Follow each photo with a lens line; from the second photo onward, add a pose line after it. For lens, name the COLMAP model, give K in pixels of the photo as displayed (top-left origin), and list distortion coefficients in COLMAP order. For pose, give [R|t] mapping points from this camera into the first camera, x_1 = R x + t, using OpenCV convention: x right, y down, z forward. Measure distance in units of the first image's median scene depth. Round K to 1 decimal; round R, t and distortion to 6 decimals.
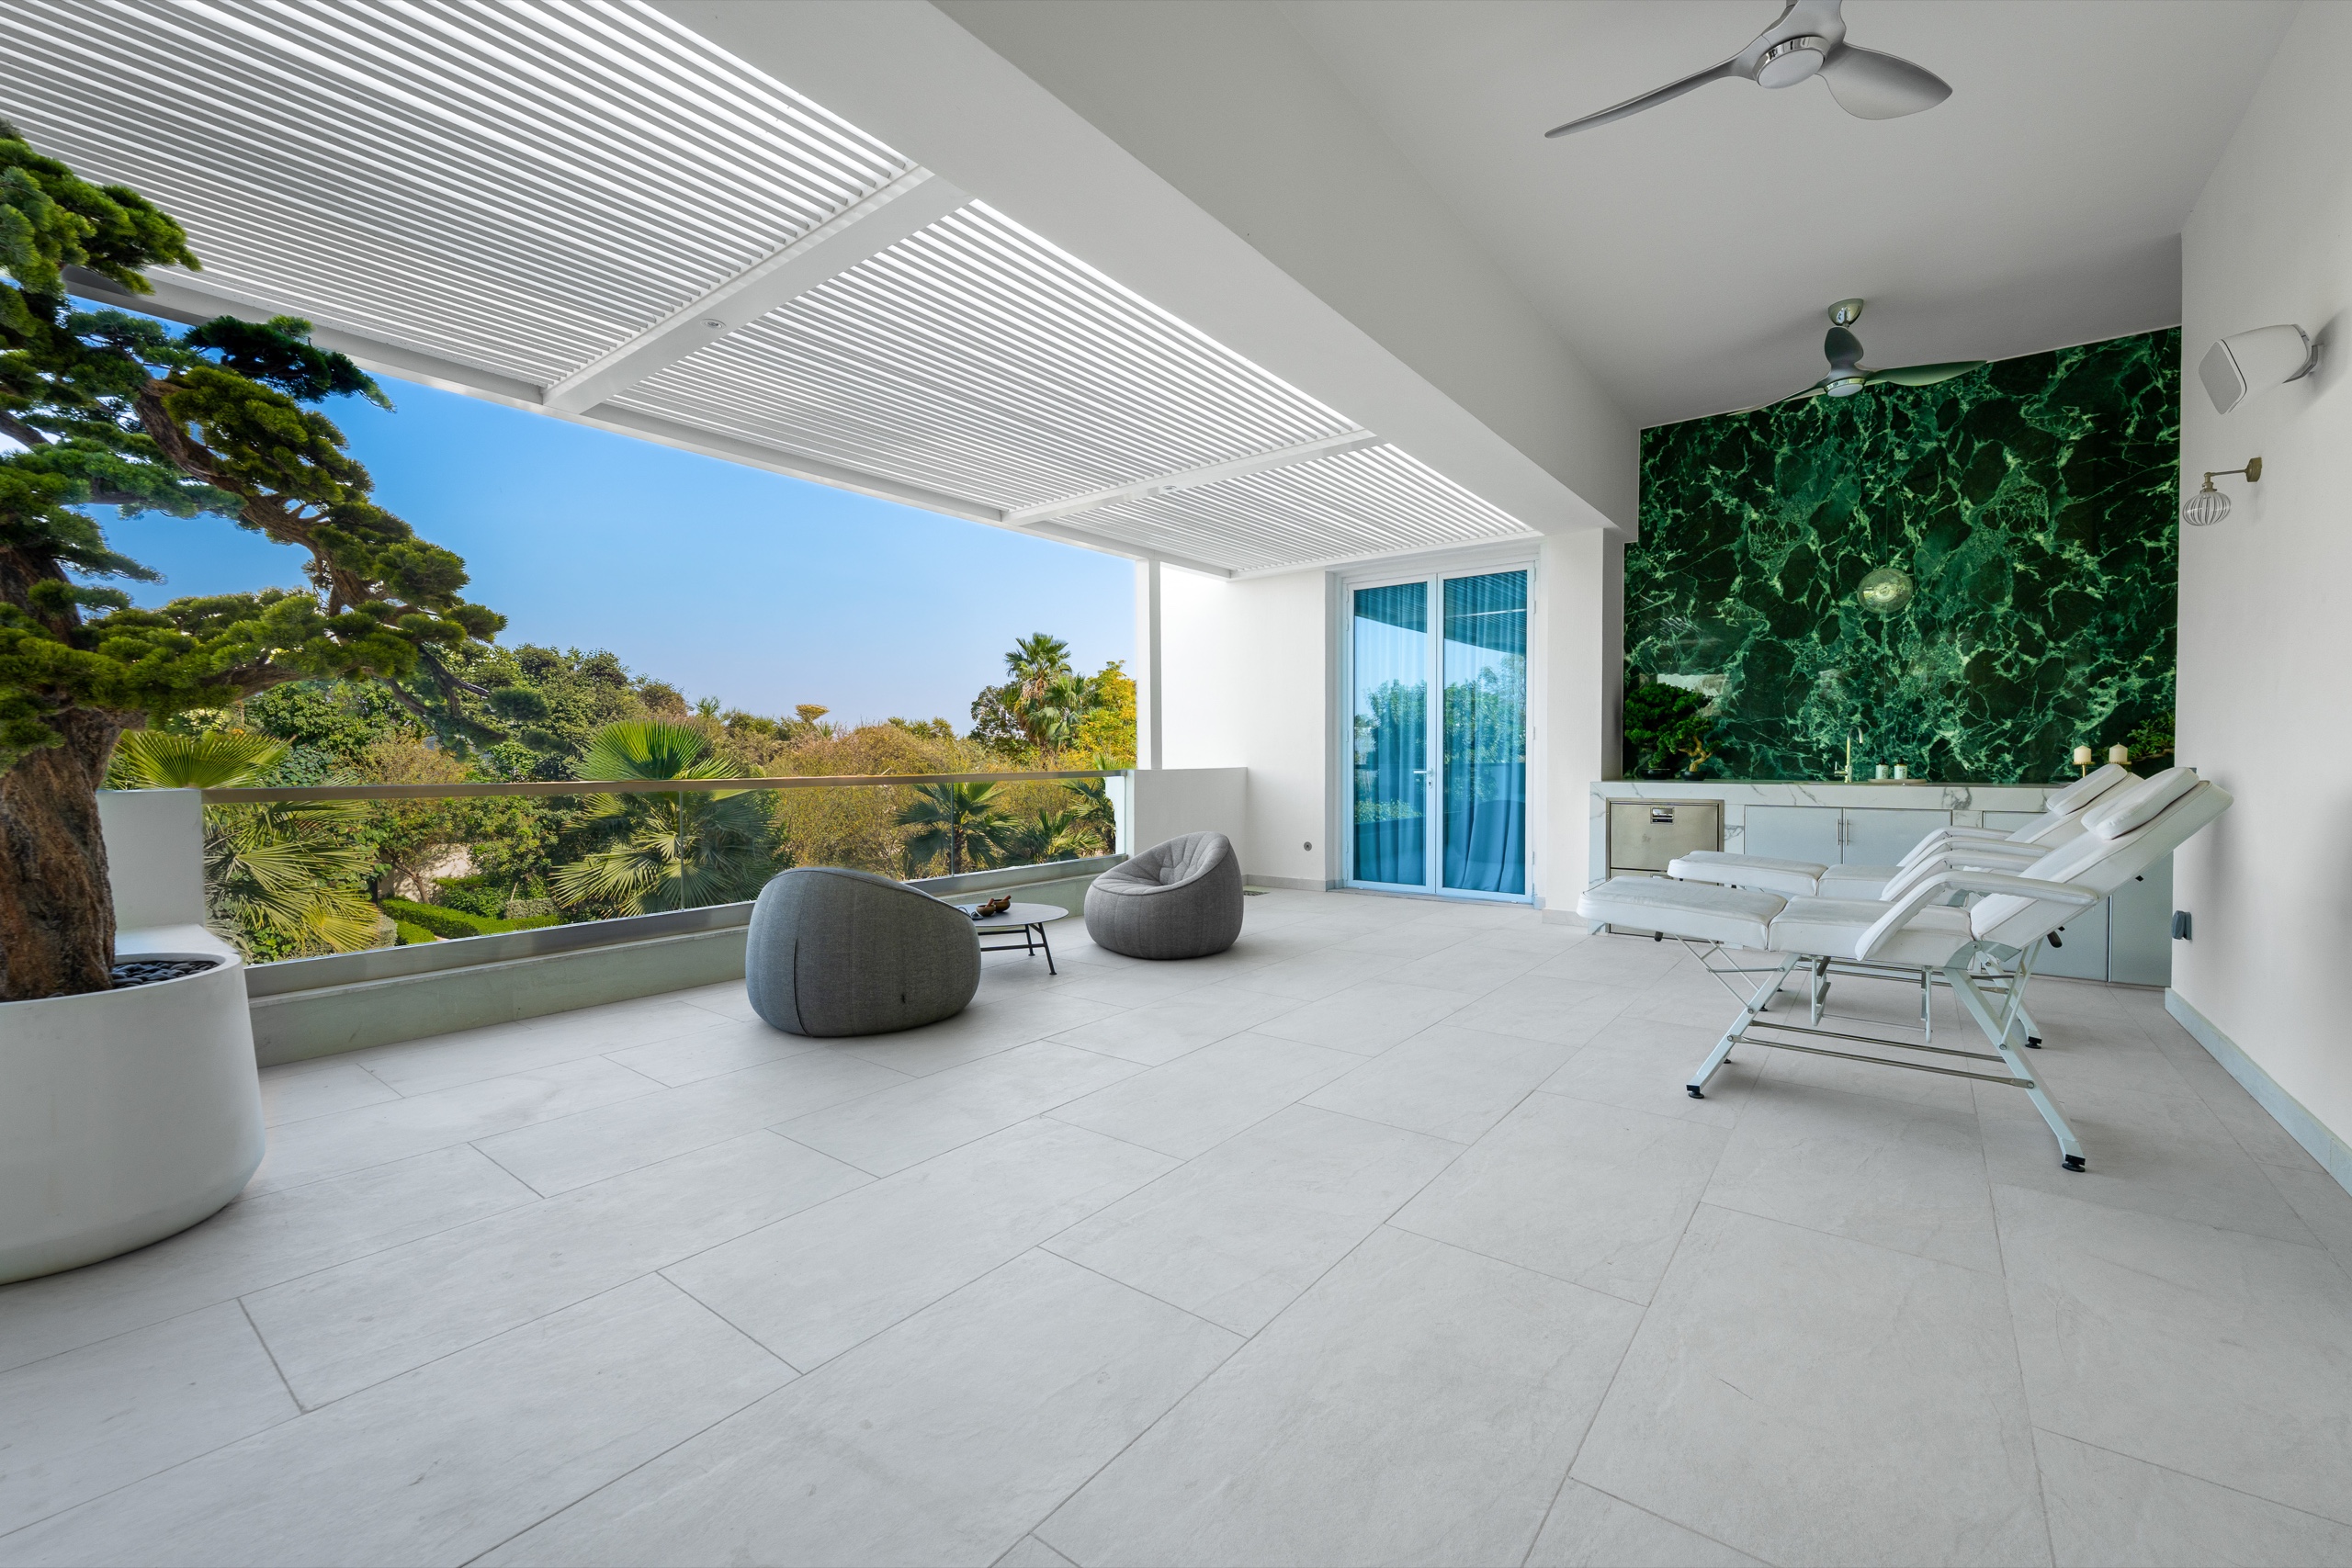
lens RADIAL K [[942.0, 0, 1175.8], [0, 942.0, 774.3], [0, 0, 1]] dist [0.002227, 0.000285]
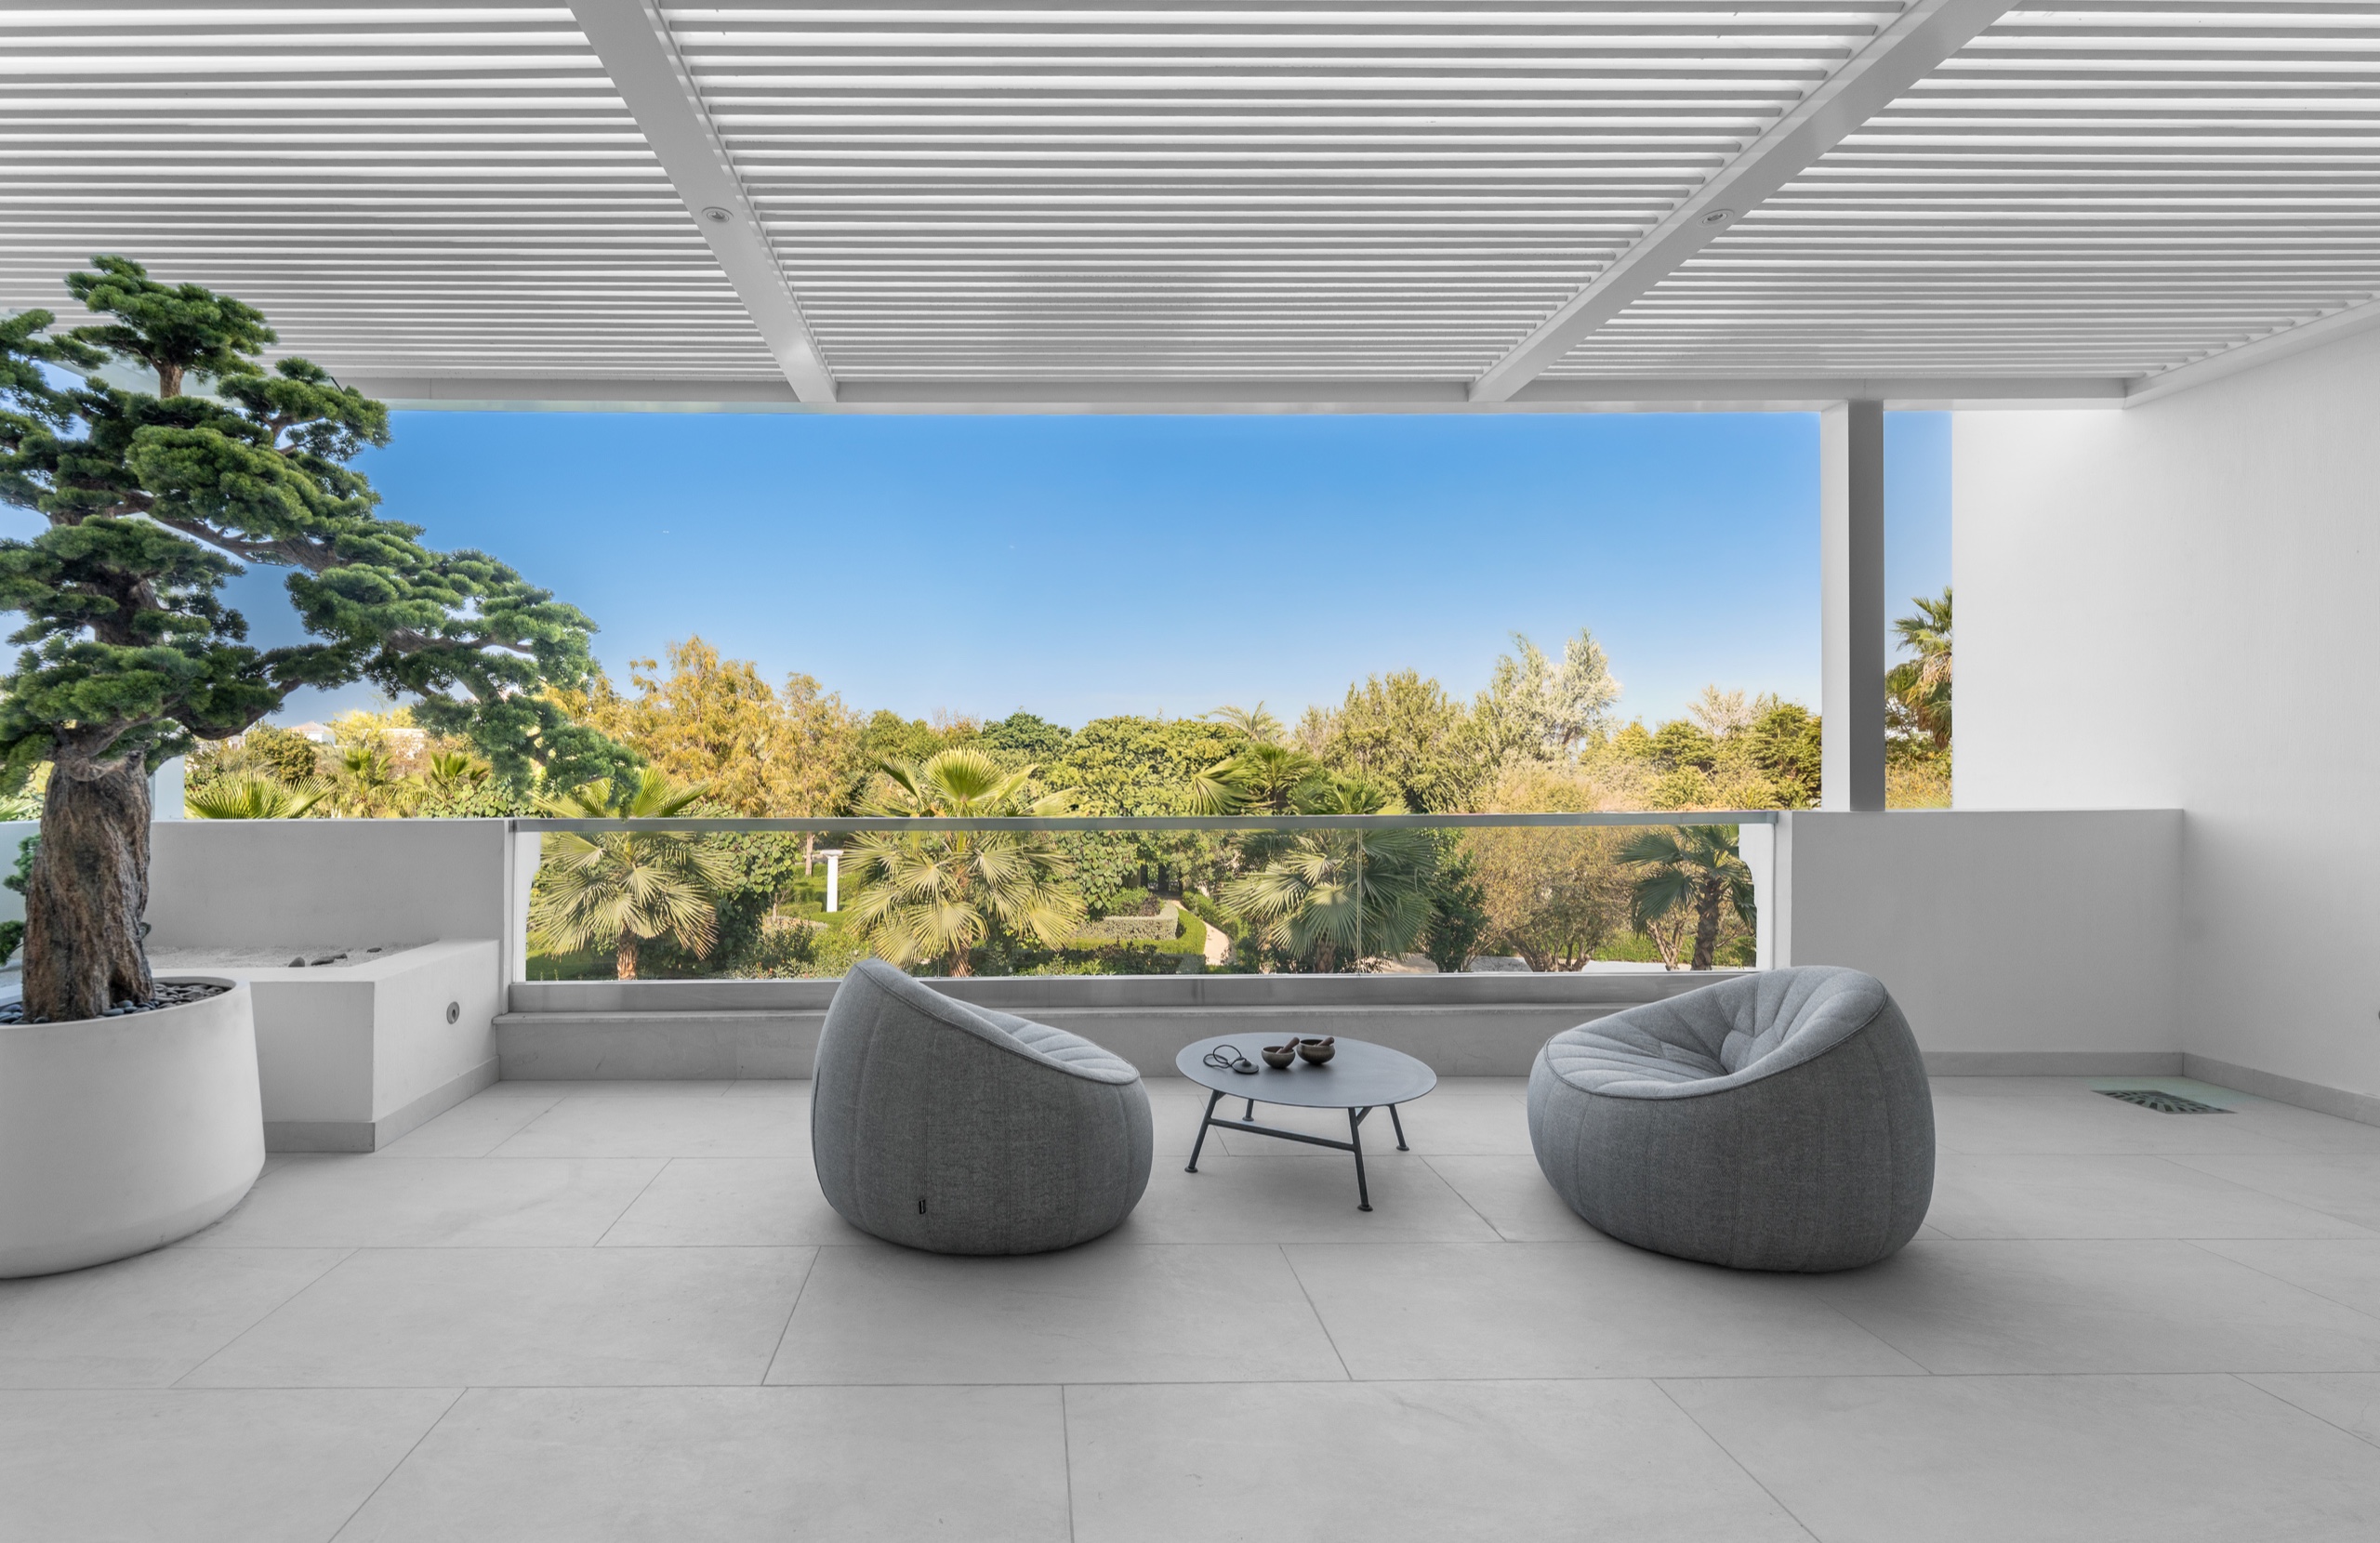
lens RADIAL K [[1008.9, 0, 1043.4], [0, 1008.9, 769.4], [0, 0, 1]] dist [-0.001738, -0.000466]
pose [[0.621686, 0.000913, -0.783266, 0.132384], [-0.013117, 0.999871, -0.009245, -0.017868], [0.783157, 0.016022, 0.621617, 0.330068]]
